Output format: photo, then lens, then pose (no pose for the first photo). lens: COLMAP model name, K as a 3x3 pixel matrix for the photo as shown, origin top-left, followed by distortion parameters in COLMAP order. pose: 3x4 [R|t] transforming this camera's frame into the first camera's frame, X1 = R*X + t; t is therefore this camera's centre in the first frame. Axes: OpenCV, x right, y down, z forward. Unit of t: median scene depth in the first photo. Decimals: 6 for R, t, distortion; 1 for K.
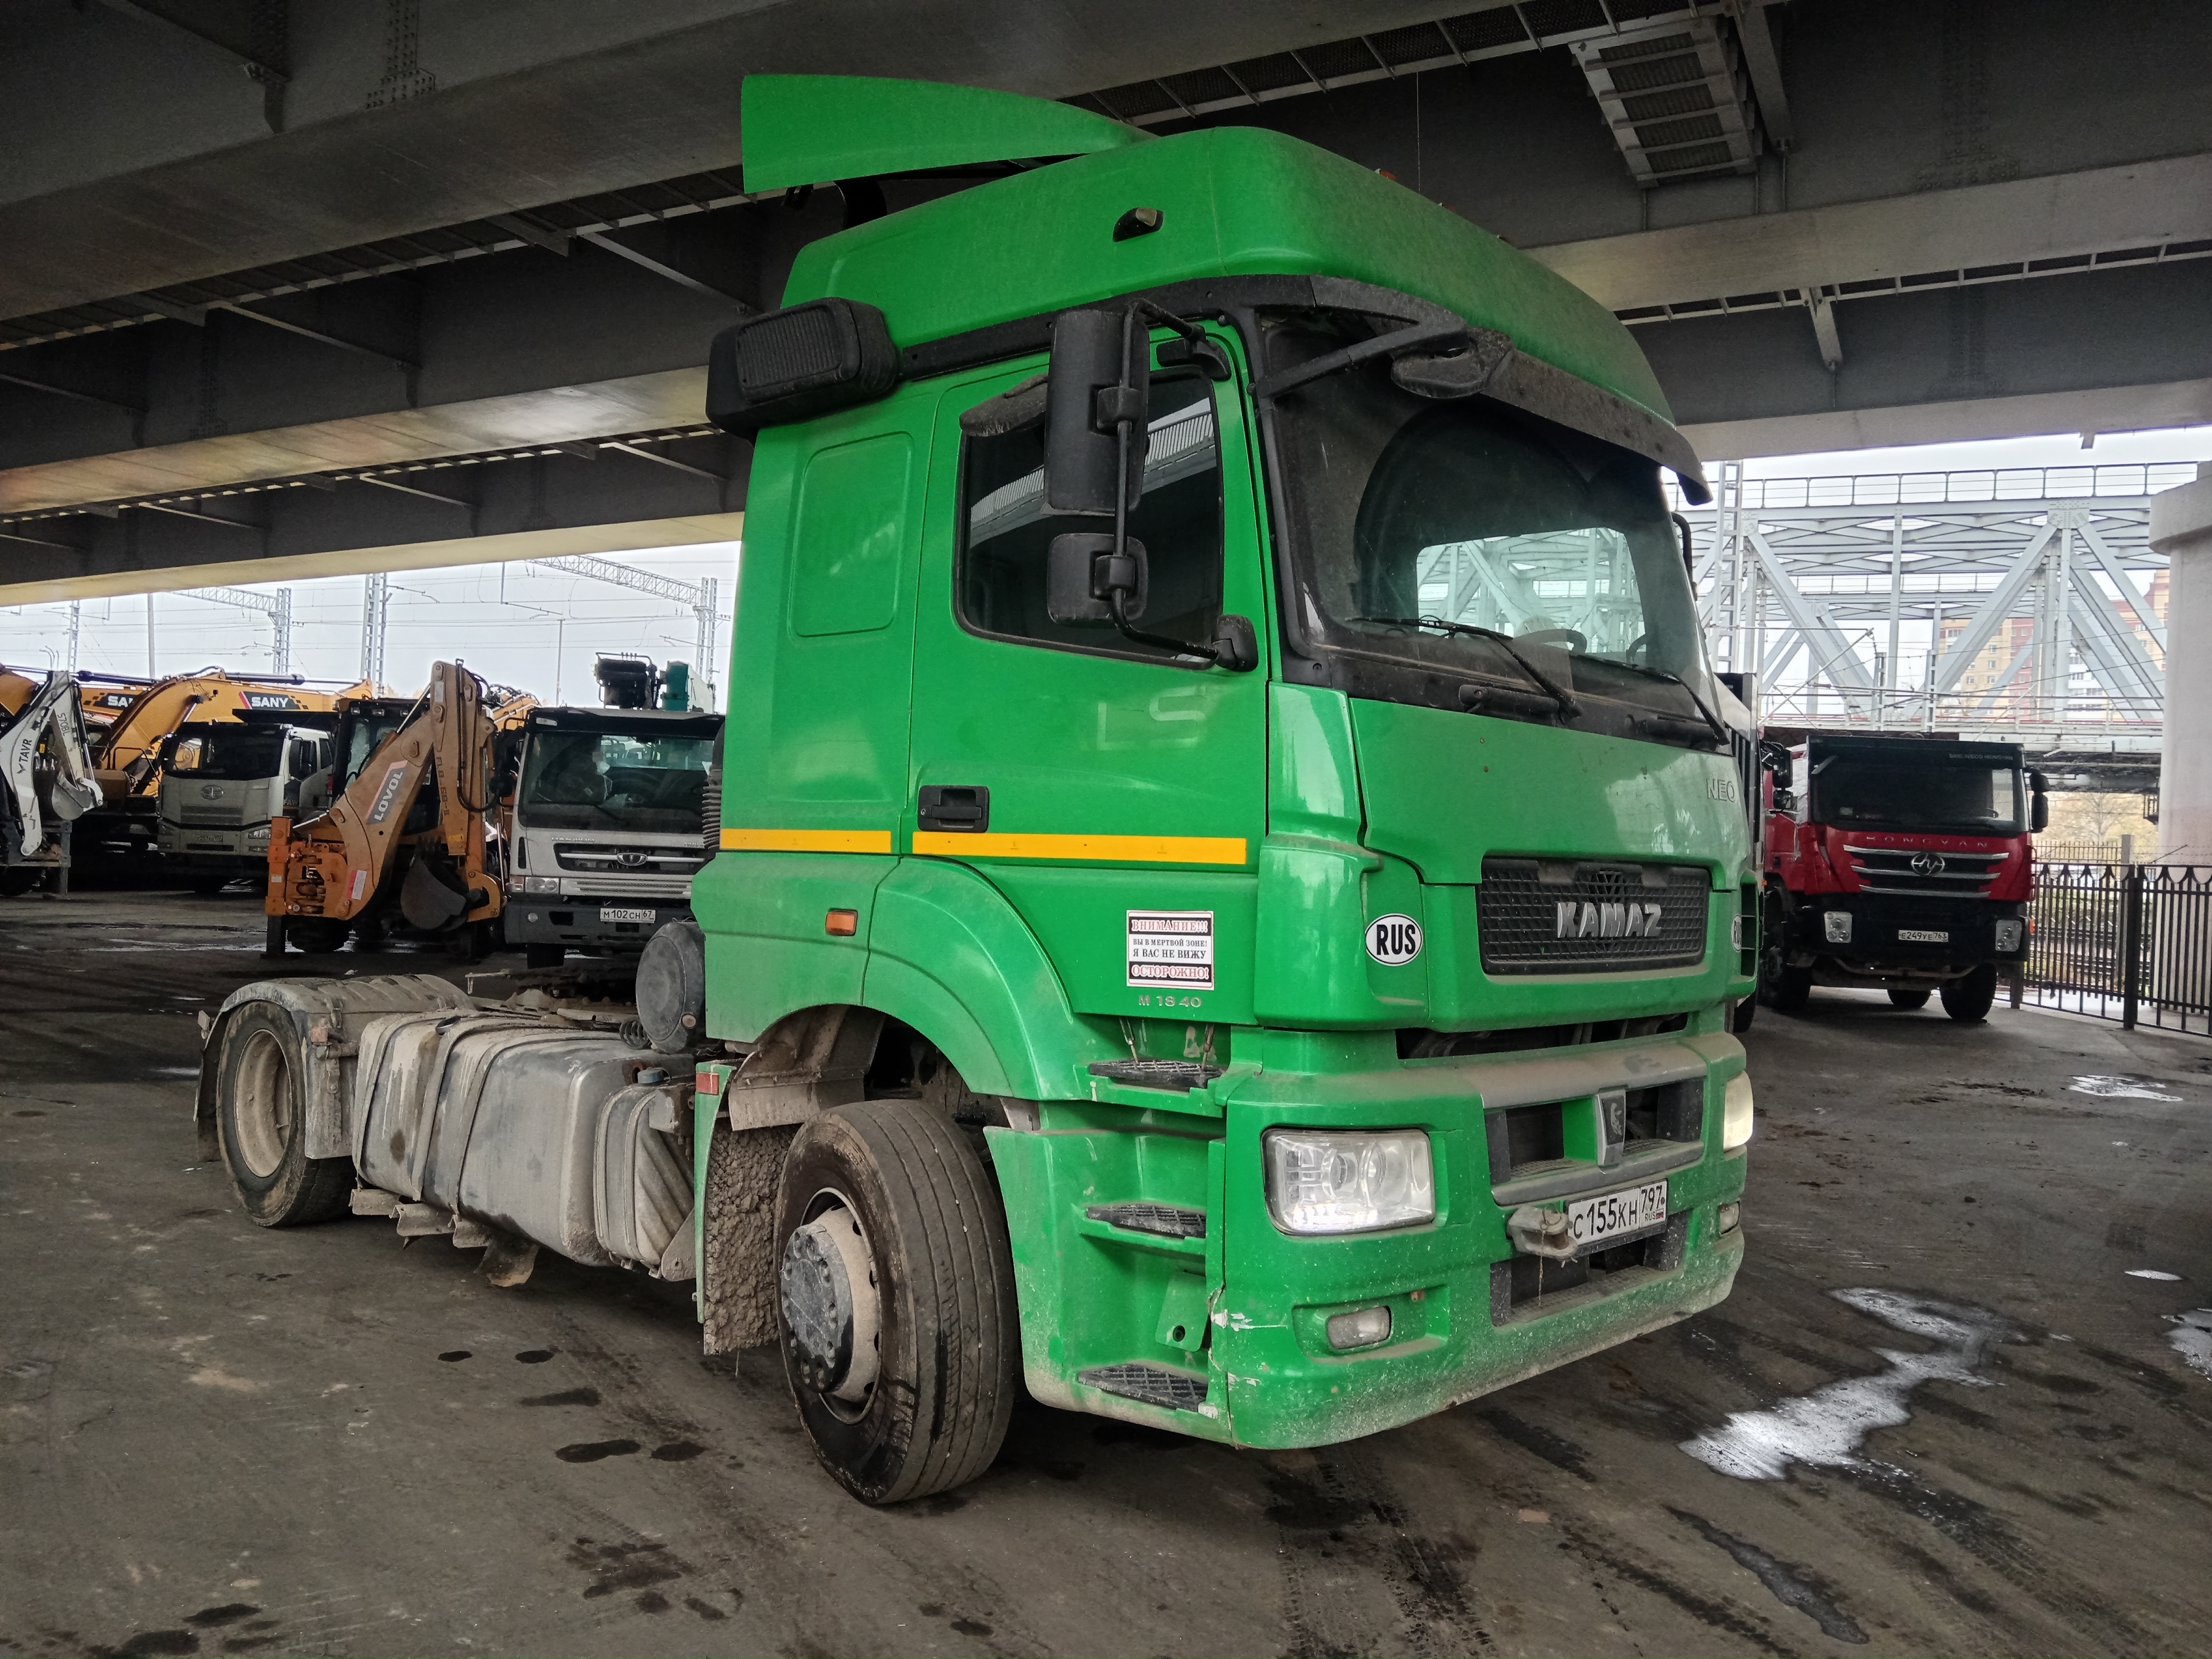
lens RADIAL K [[1711.1, 0, 1112.7], [0, 1711.1, 833.9], [0, 0, 1]] dist [-0.000426, 0.007487]
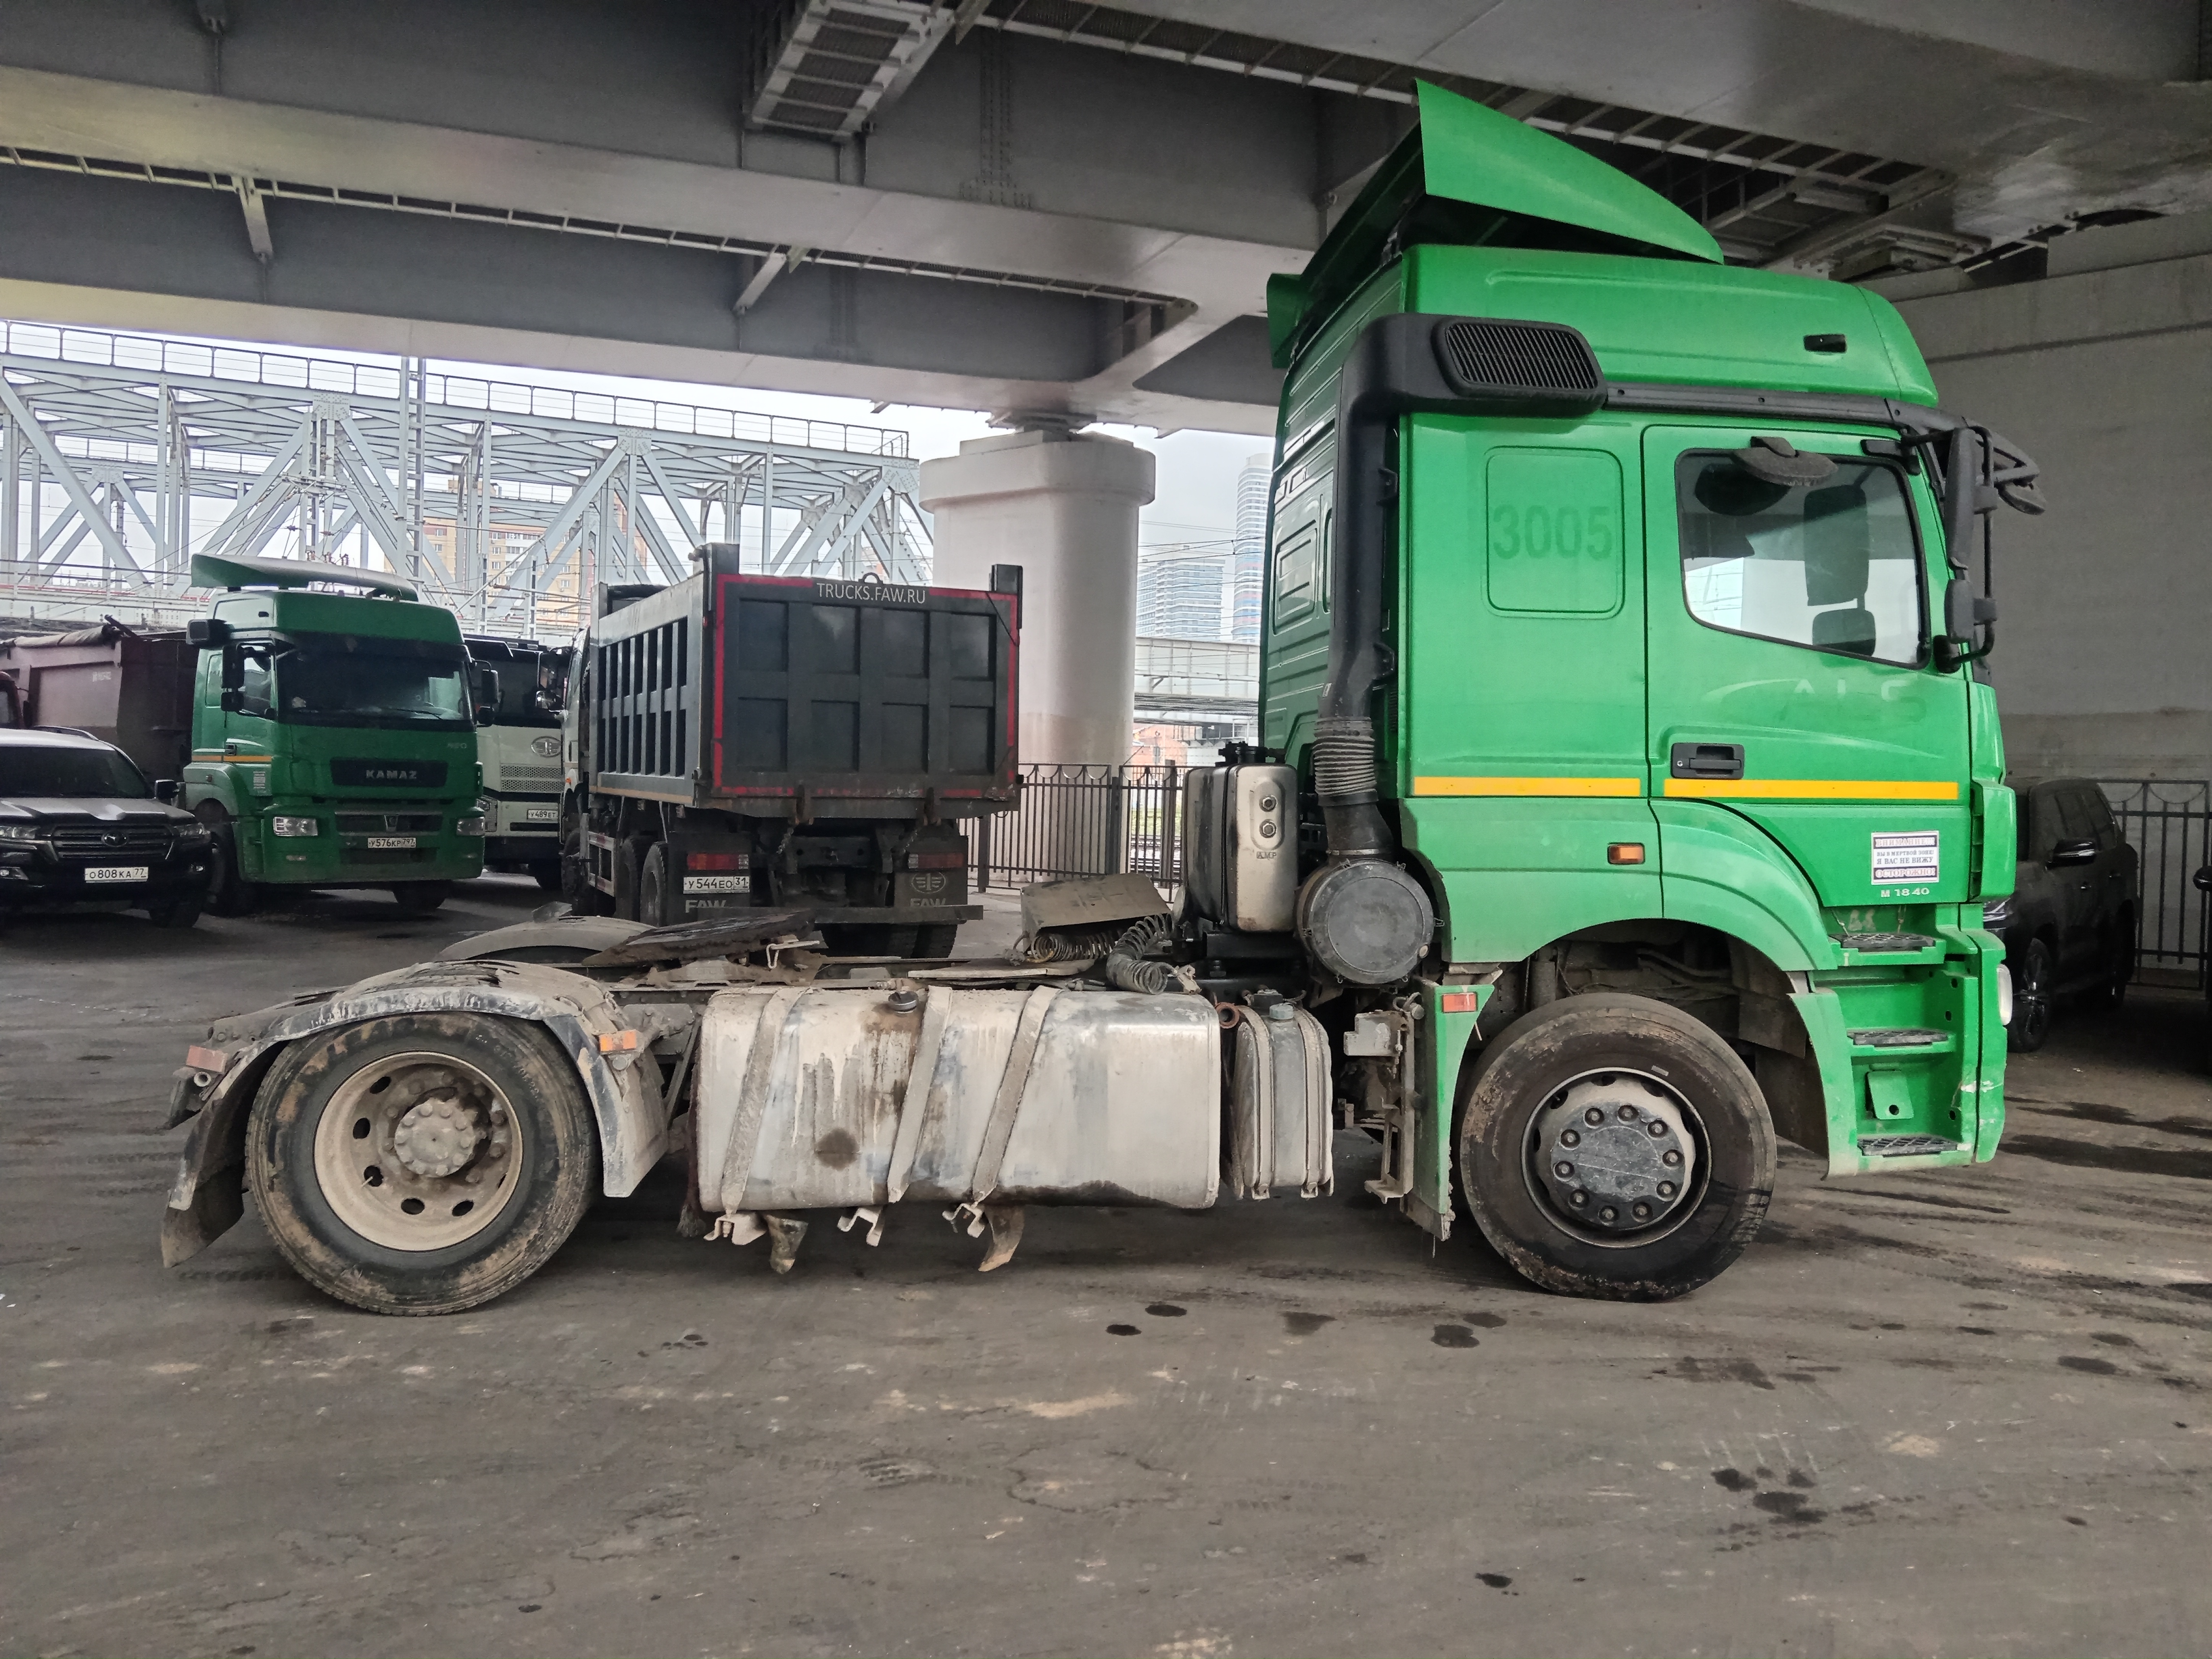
lens RADIAL K [[1711.1, 0, 1112.7], [0, 1711.1, 833.9], [0, 0, 1]] dist [-0.000426, 0.007487]
pose [[0.646754, -0.045181, 0.761359, -1.370545], [-0.003279, 0.998070, 0.062014, -0.038693], [-0.762691, -0.042605, 0.645358, 0.495414]]
